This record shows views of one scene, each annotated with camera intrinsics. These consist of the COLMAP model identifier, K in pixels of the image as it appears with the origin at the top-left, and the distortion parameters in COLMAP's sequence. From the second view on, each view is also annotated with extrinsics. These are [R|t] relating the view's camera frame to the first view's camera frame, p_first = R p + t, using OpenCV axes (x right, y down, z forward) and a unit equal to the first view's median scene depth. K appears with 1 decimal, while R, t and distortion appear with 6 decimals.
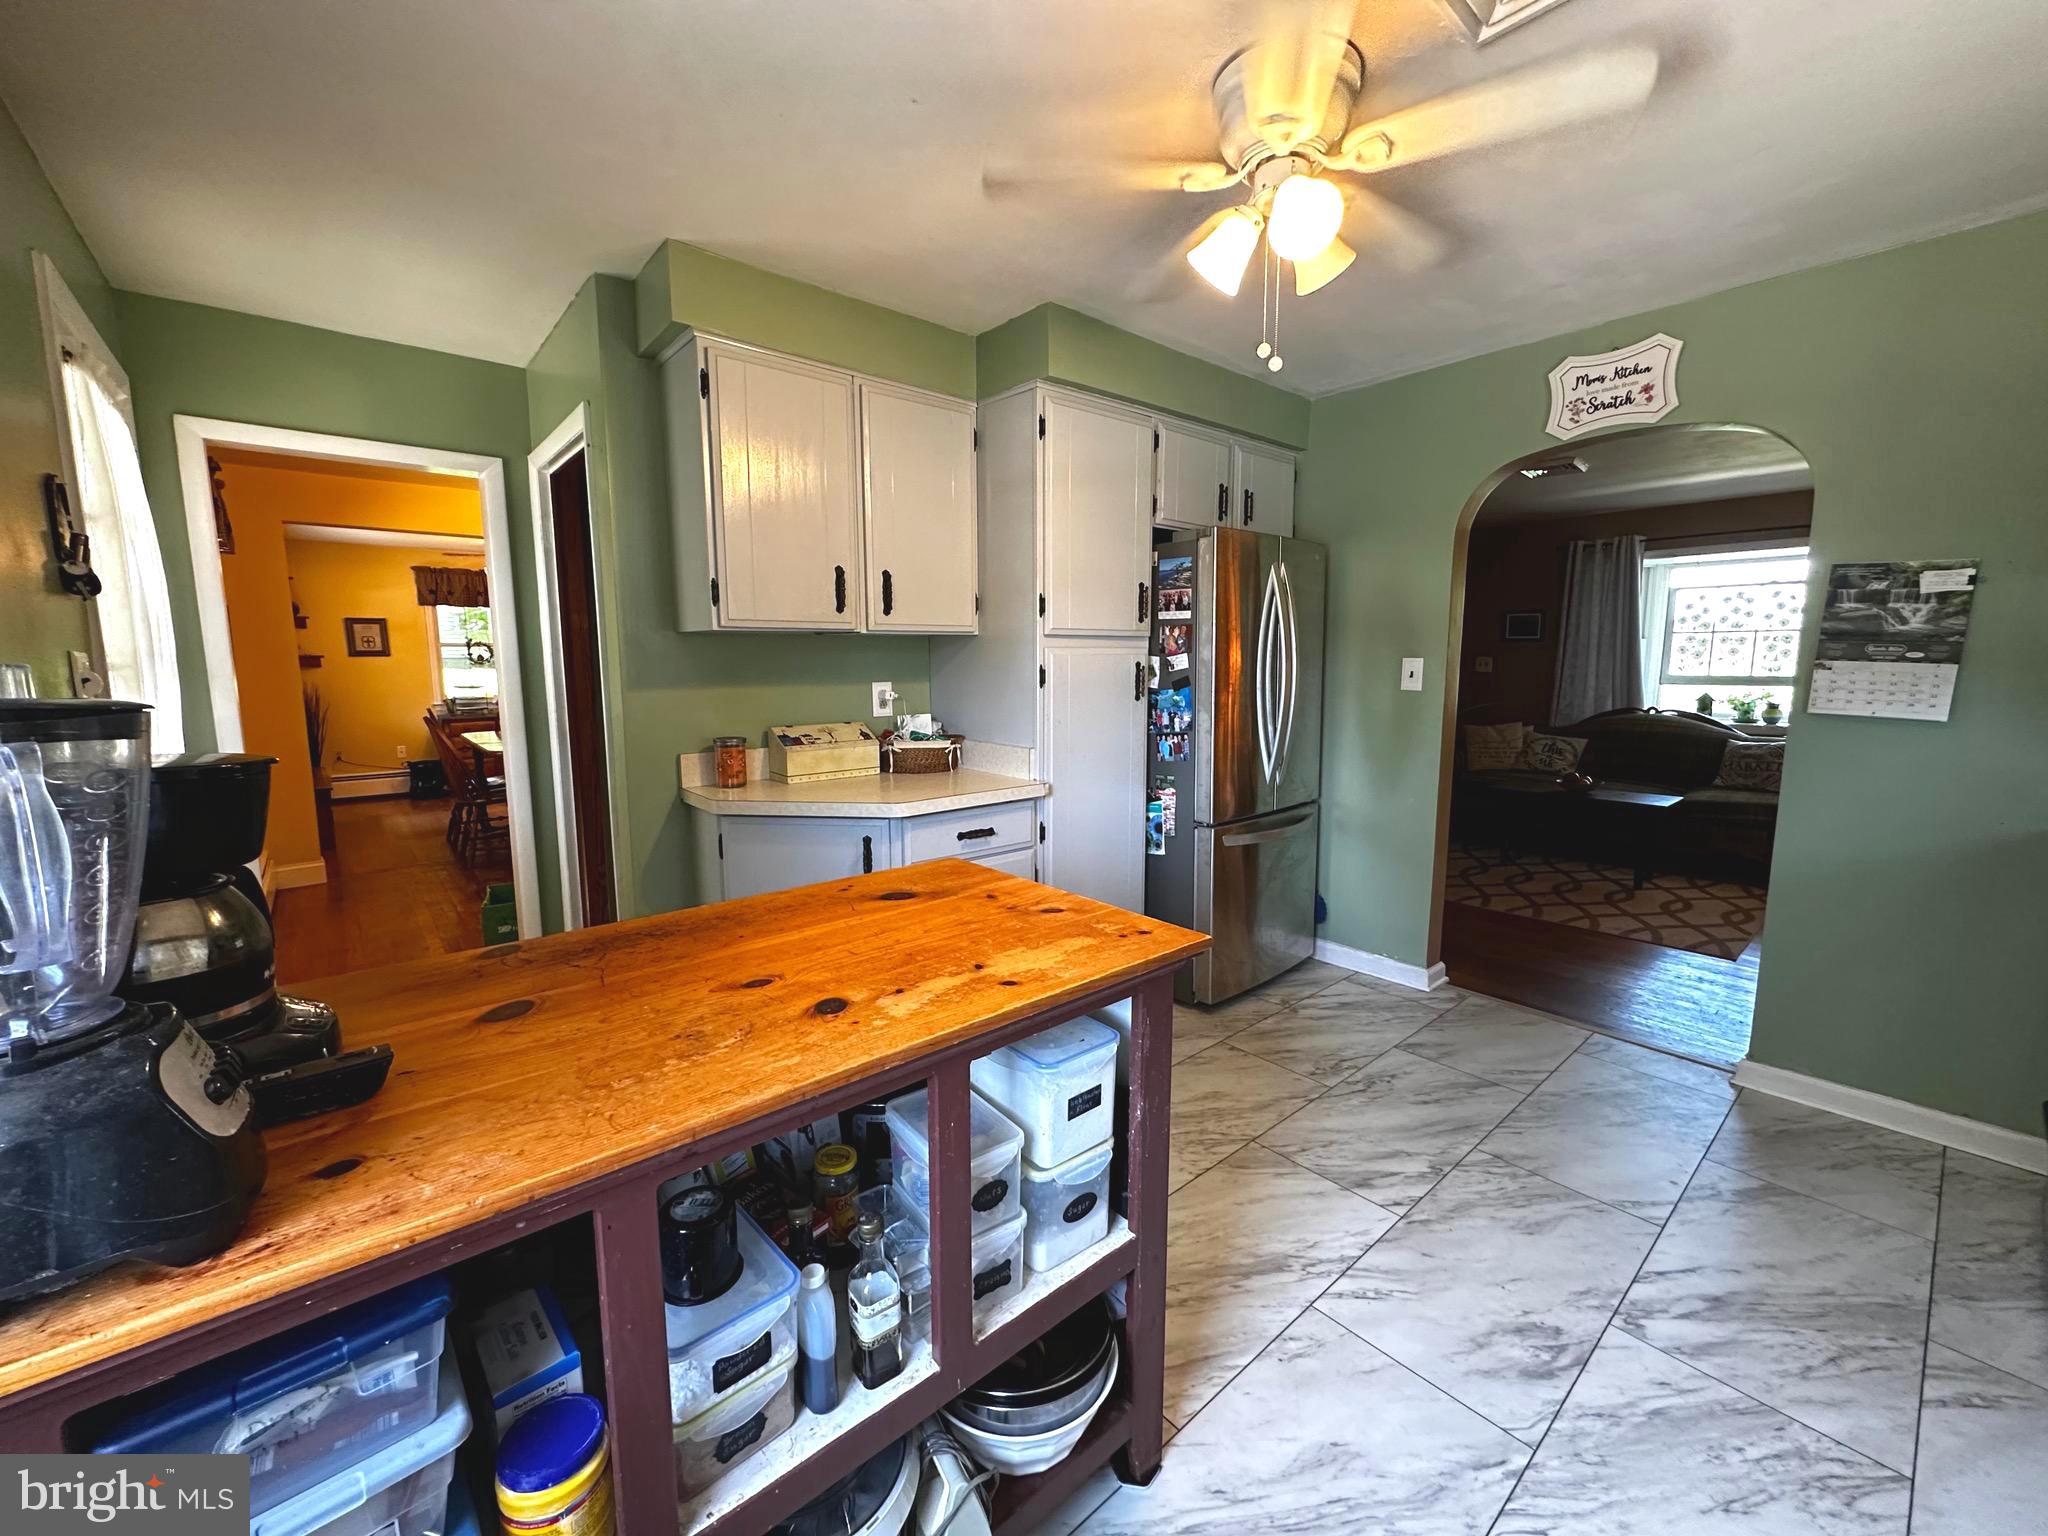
lens RADIAL K [[814.6, 0, 1032.3], [0, 814.6, 764.0], [0, 0, 1]] dist [-0.001559, -0.000131]
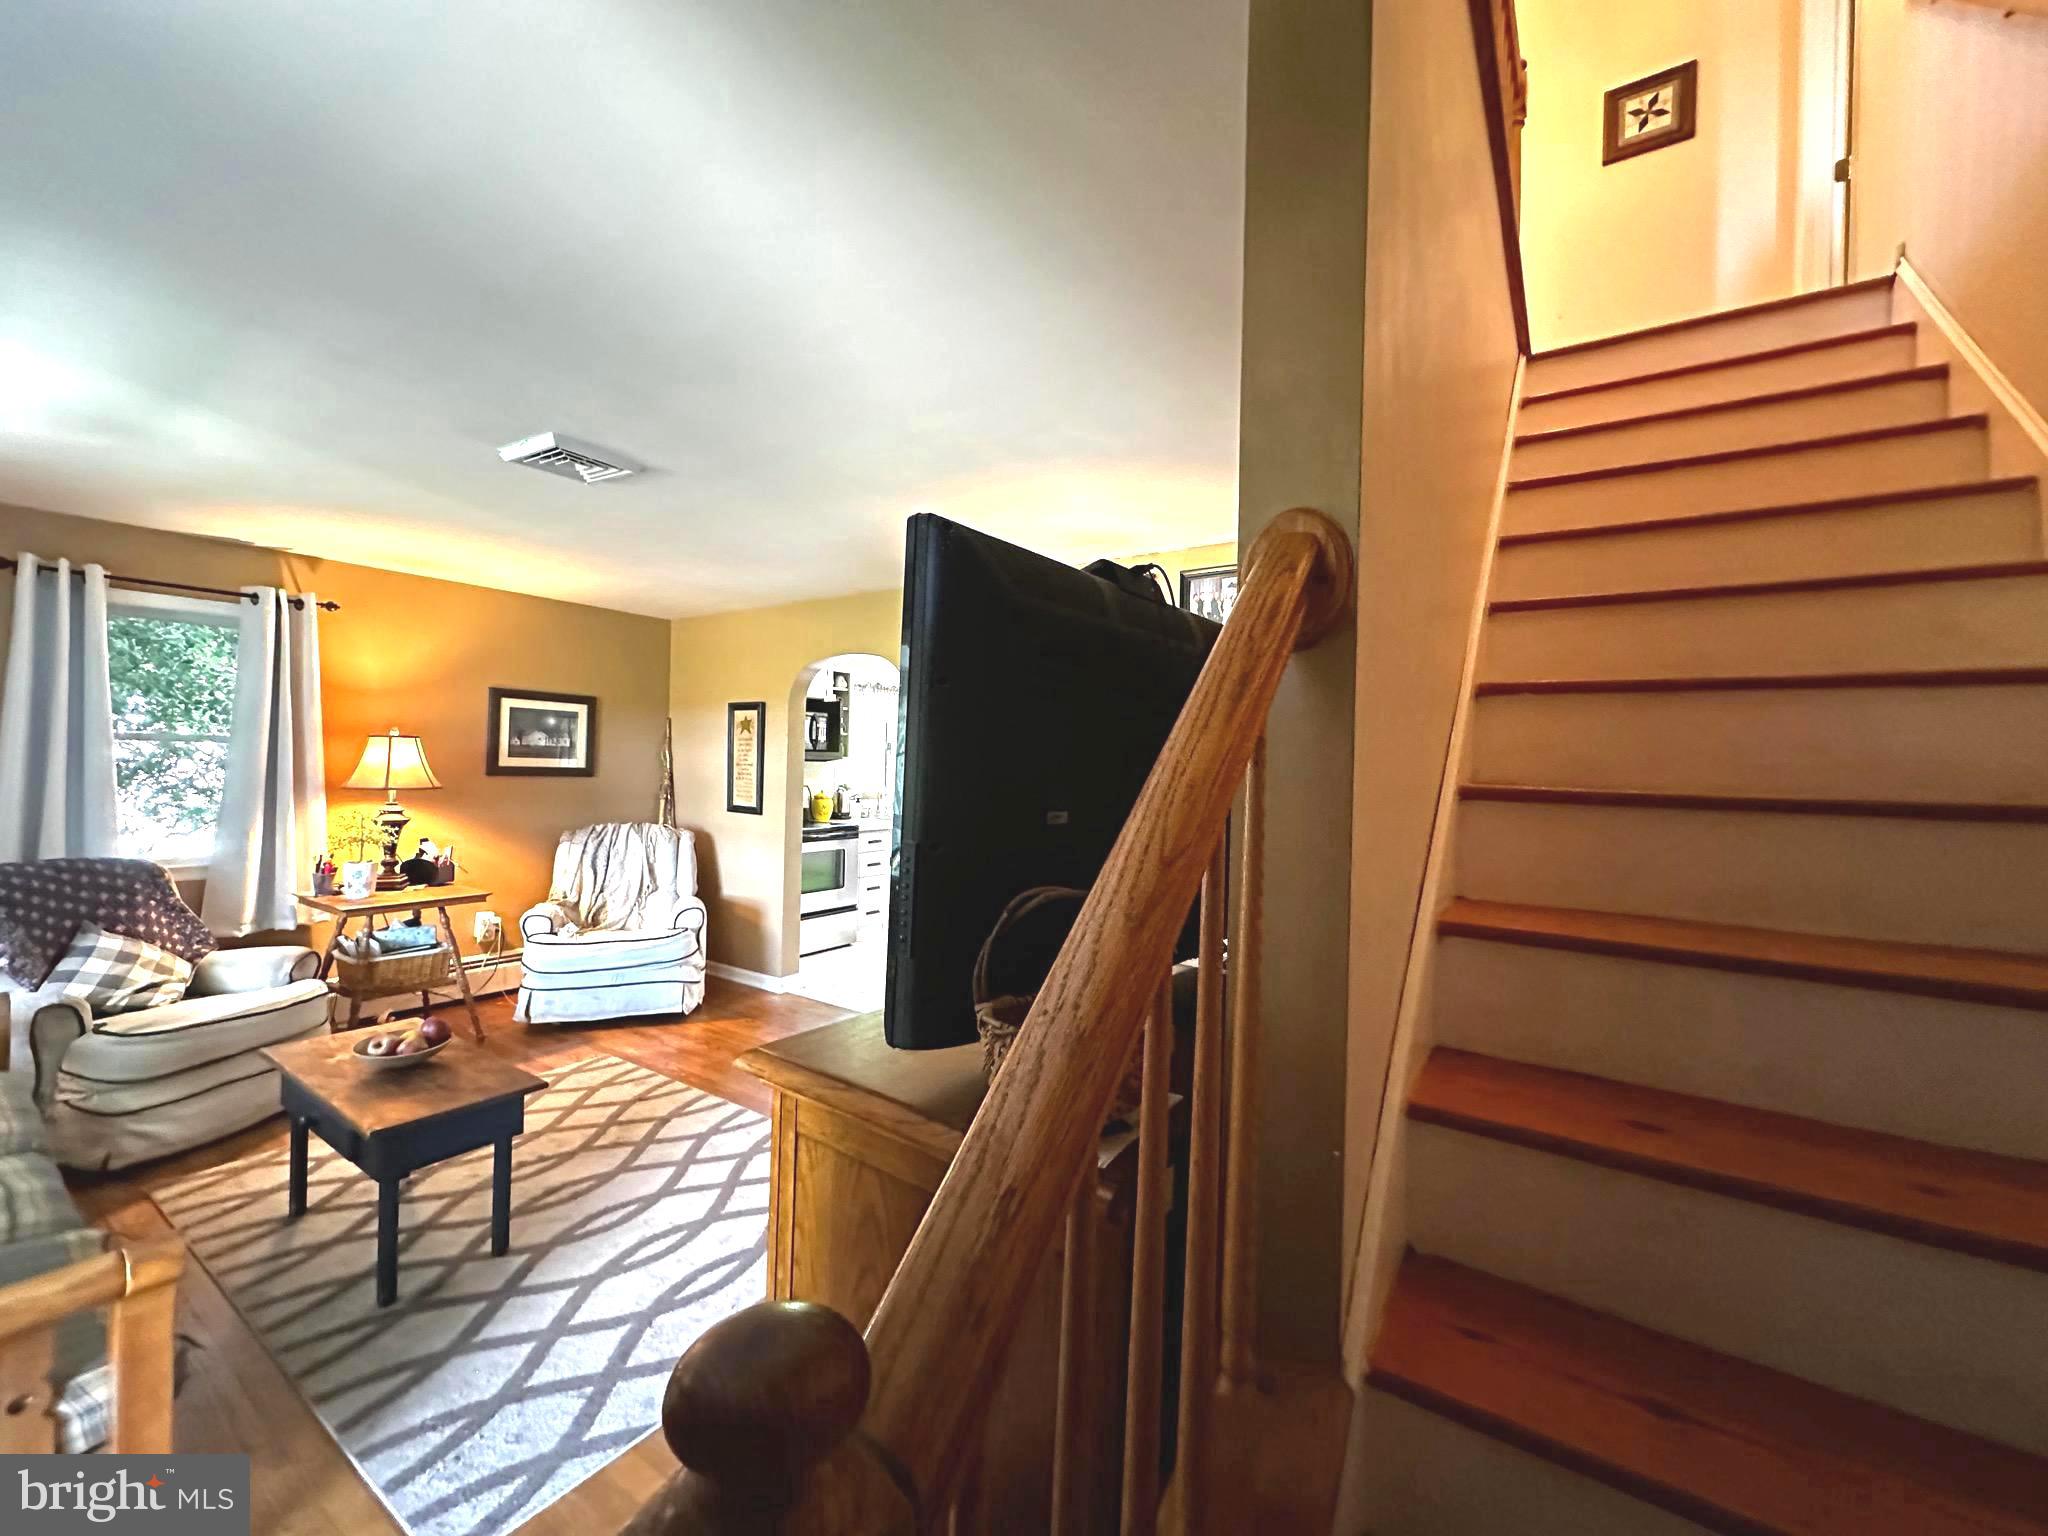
lens RADIAL K [[814.6, 0, 1024.8], [0, 814.6, 762.4], [0, 0, 1]] dist [-0.001559, -0.000131]
pose [[-0.965801, -0.022671, -0.258292, 0.542172], [-0.055759, 0.991023, 0.121510, -0.273477], [0.253219, 0.131757, -0.958395, 1.881642]]
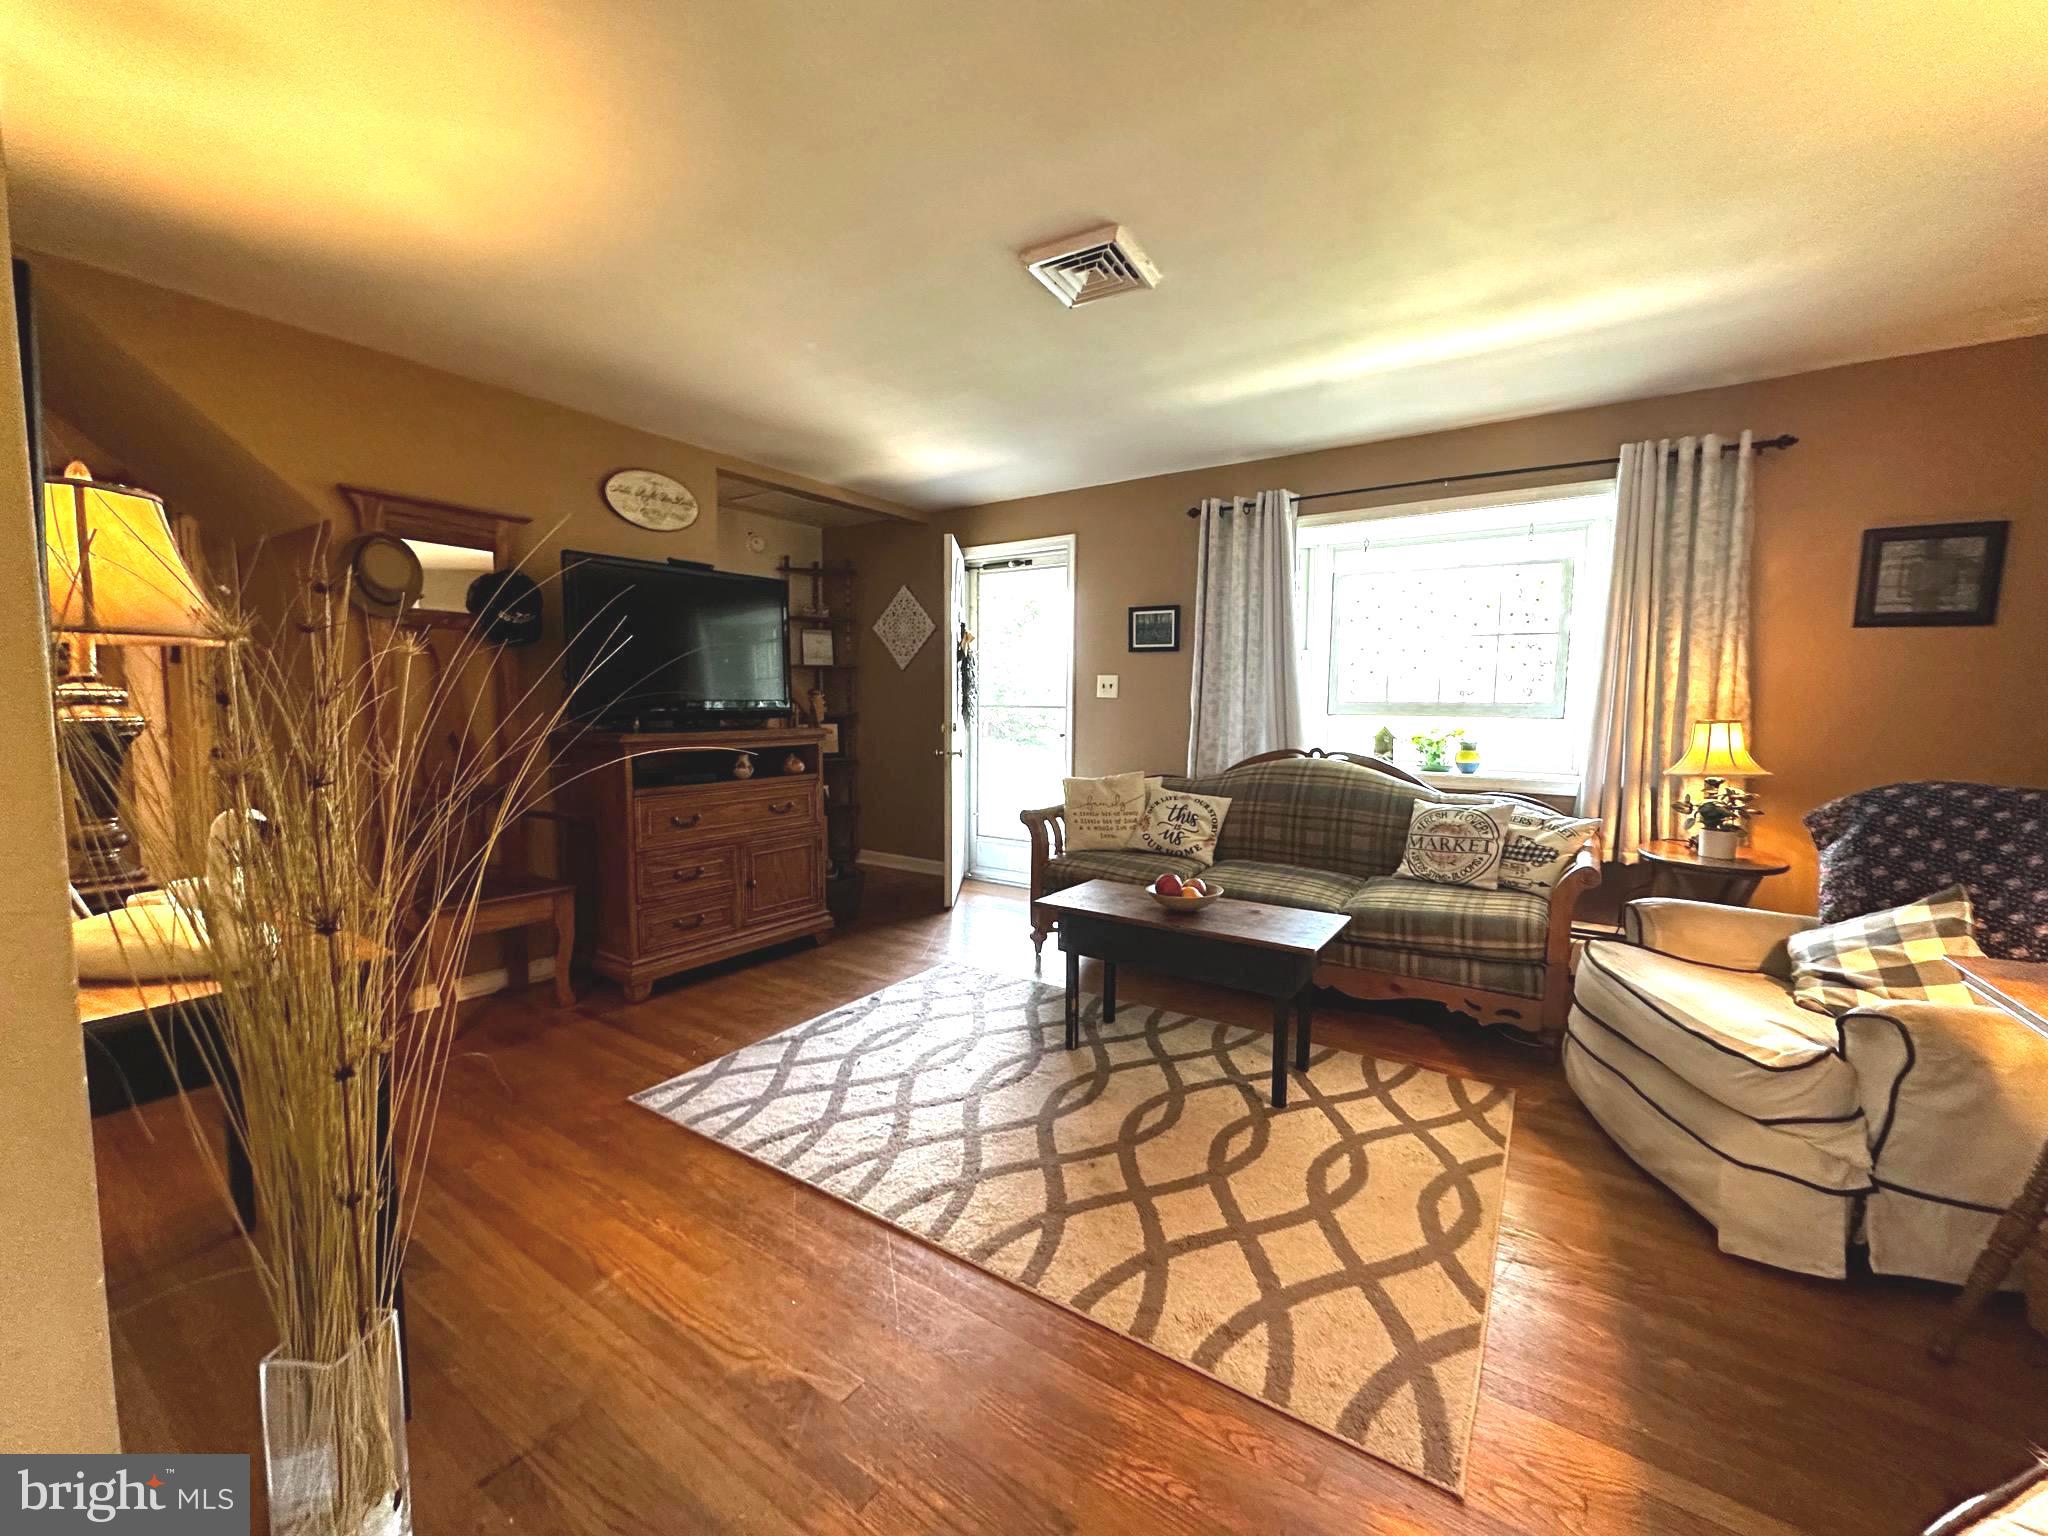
lens RADIAL K [[814.6, 0, 1026.5], [0, 814.6, 761.7], [0, 0, 1]] dist [-0.001559, -0.000131]
pose [[0.965333, -0.009124, 0.260861, 0.530925], [0.022483, 0.998581, -0.048271, -0.047343], [-0.260050, 0.052462, 0.964169, 0.620413]]
